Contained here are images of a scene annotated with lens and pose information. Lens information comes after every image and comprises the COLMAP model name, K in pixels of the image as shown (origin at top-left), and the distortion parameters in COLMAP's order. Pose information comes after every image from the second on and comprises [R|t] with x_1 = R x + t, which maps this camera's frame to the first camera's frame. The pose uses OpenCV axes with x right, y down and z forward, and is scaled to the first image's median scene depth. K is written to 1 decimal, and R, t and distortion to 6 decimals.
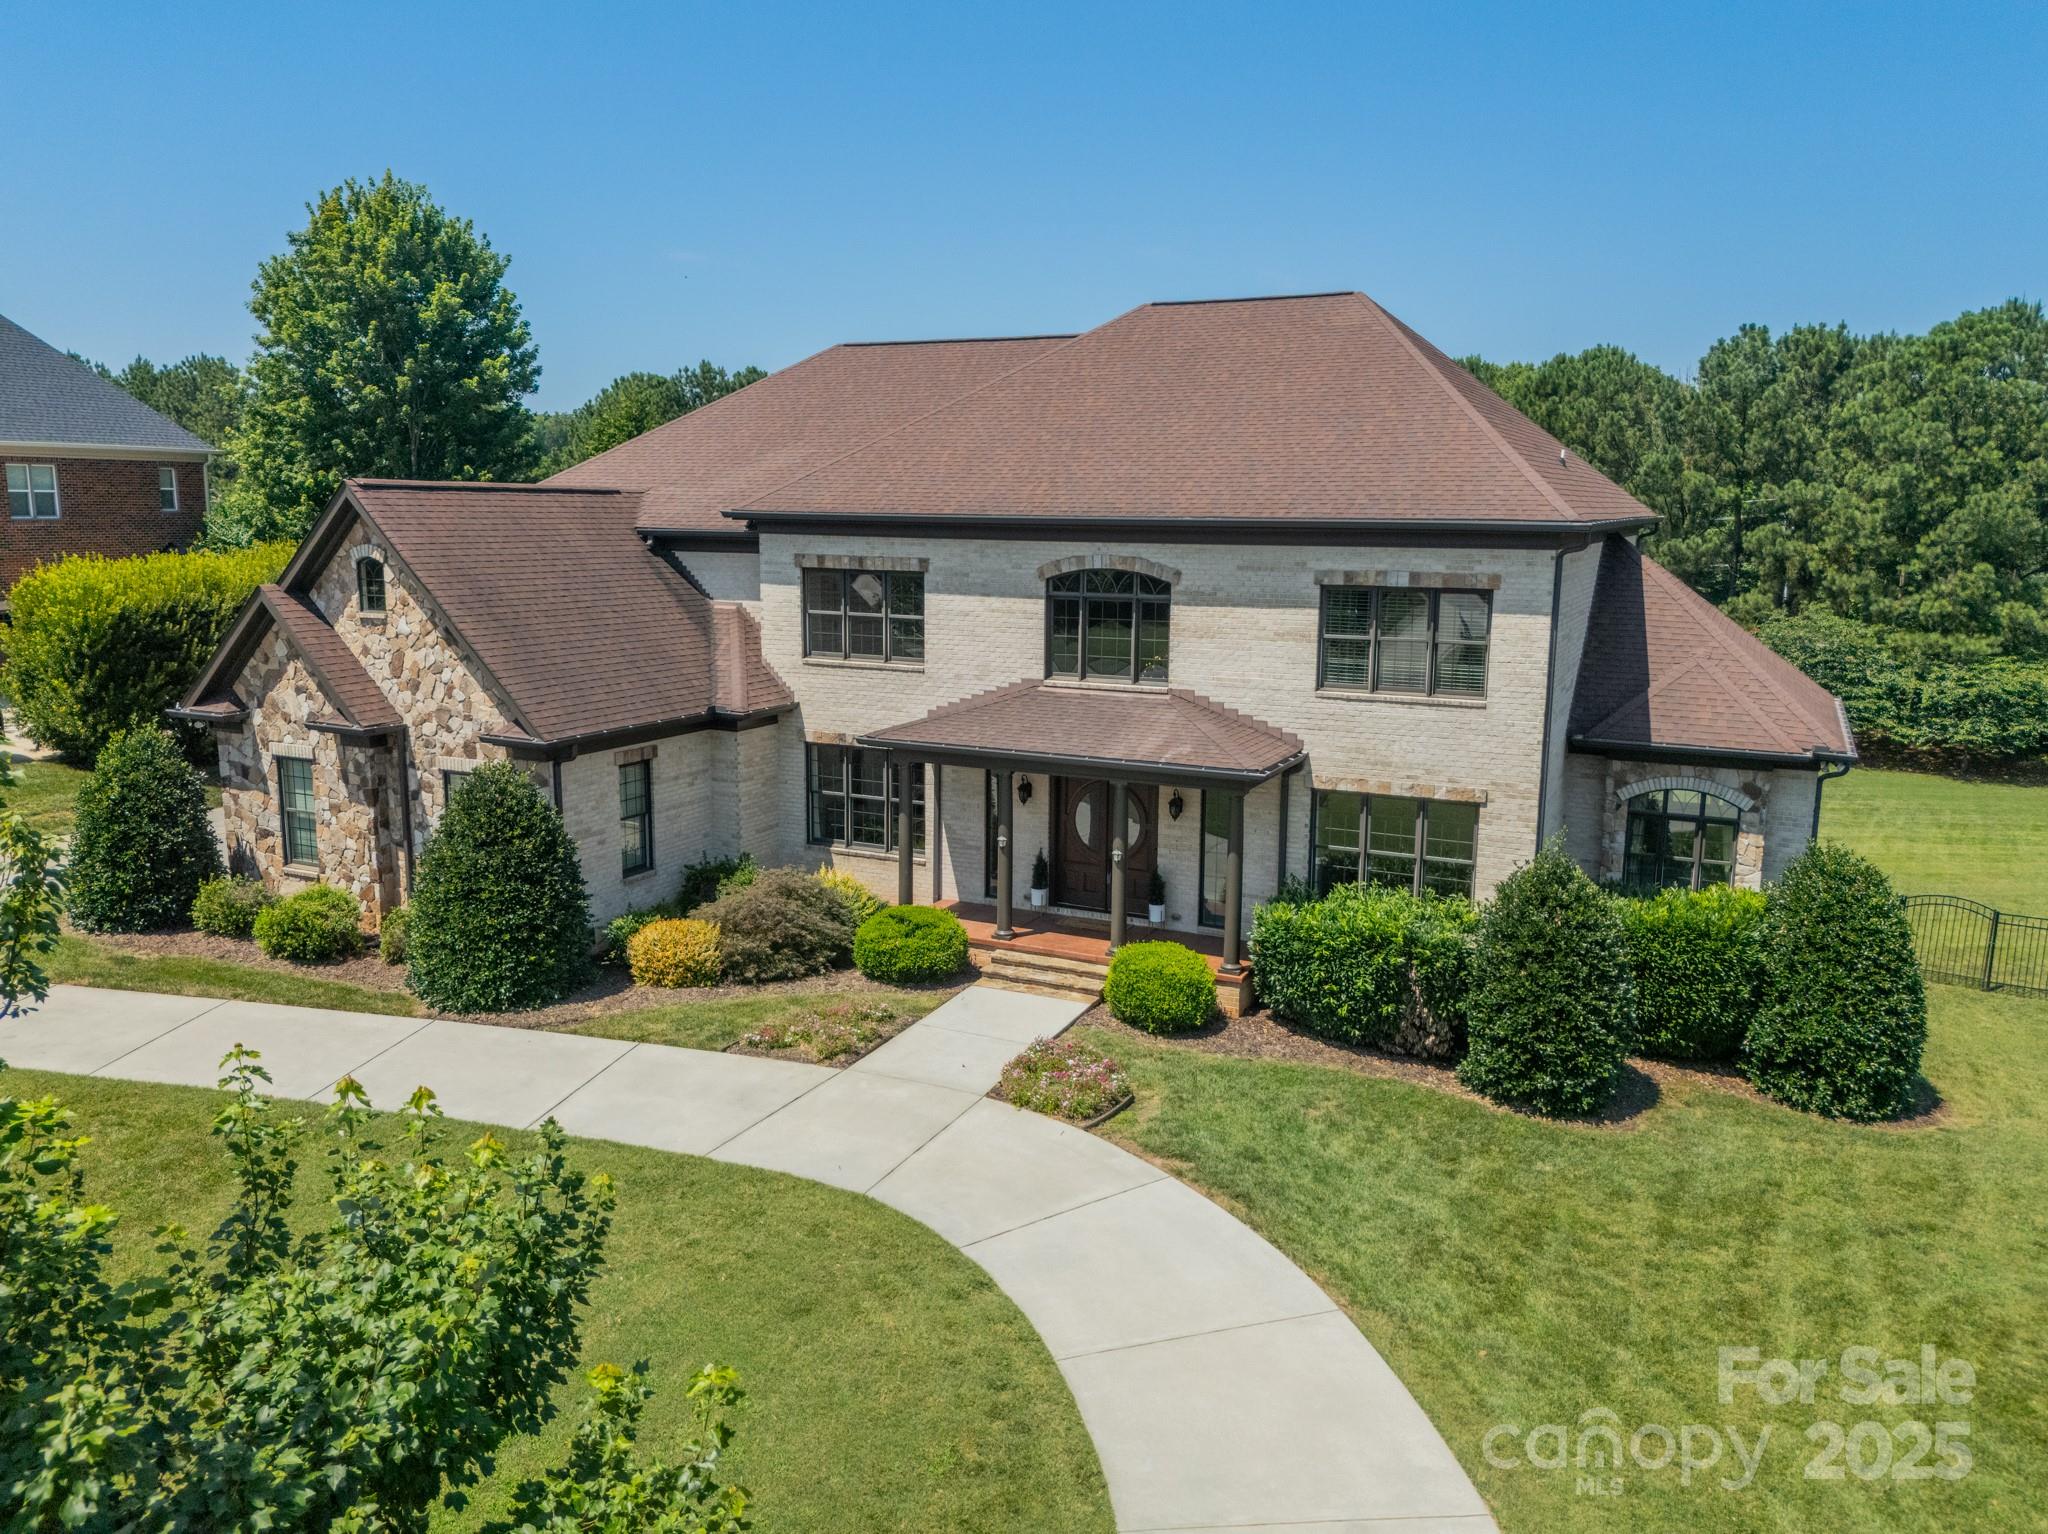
lens RADIAL K [[1509.0, 0, 1024.0], [0, 1509.0, 767.0], [0, 0, 1]] dist [0.032347, -0.004251]
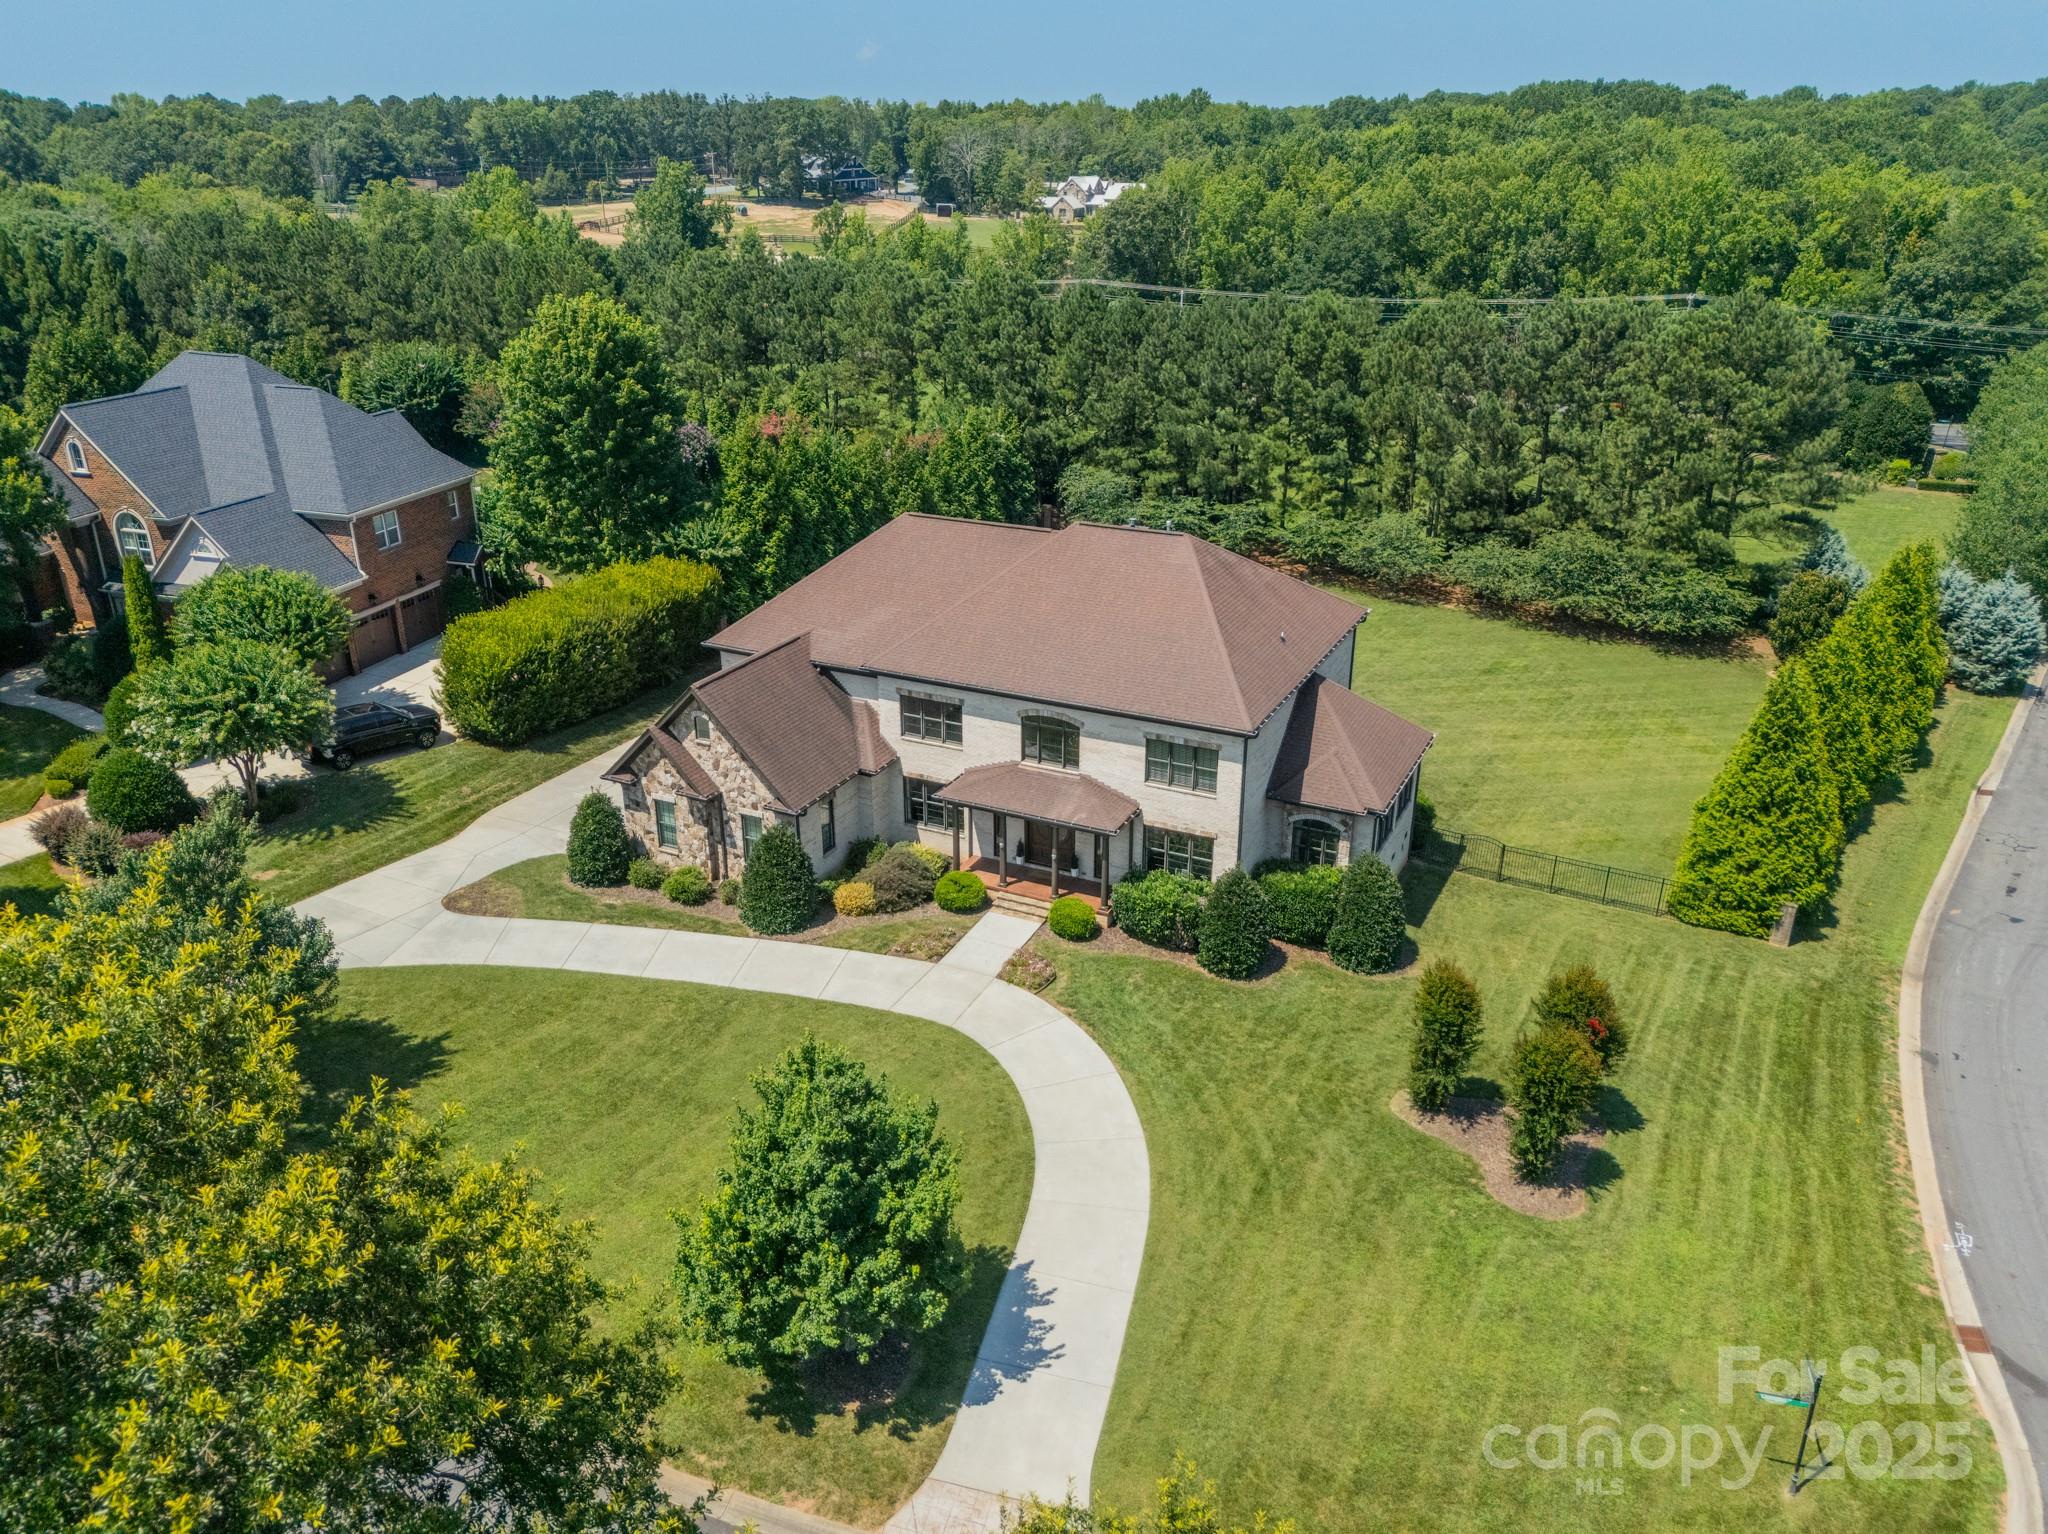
lens RADIAL K [[1426.1, 0, 1024.0], [0, 1426.1, 767.0], [0, 0, 1]] dist [0.076390, -0.085880]
pose [[0.999952, -0.008261, -0.005187, 0.028863], [0.009212, 0.974623, 0.223662, -0.513333], [0.003208, -0.223699, 0.974653, -0.961569]]
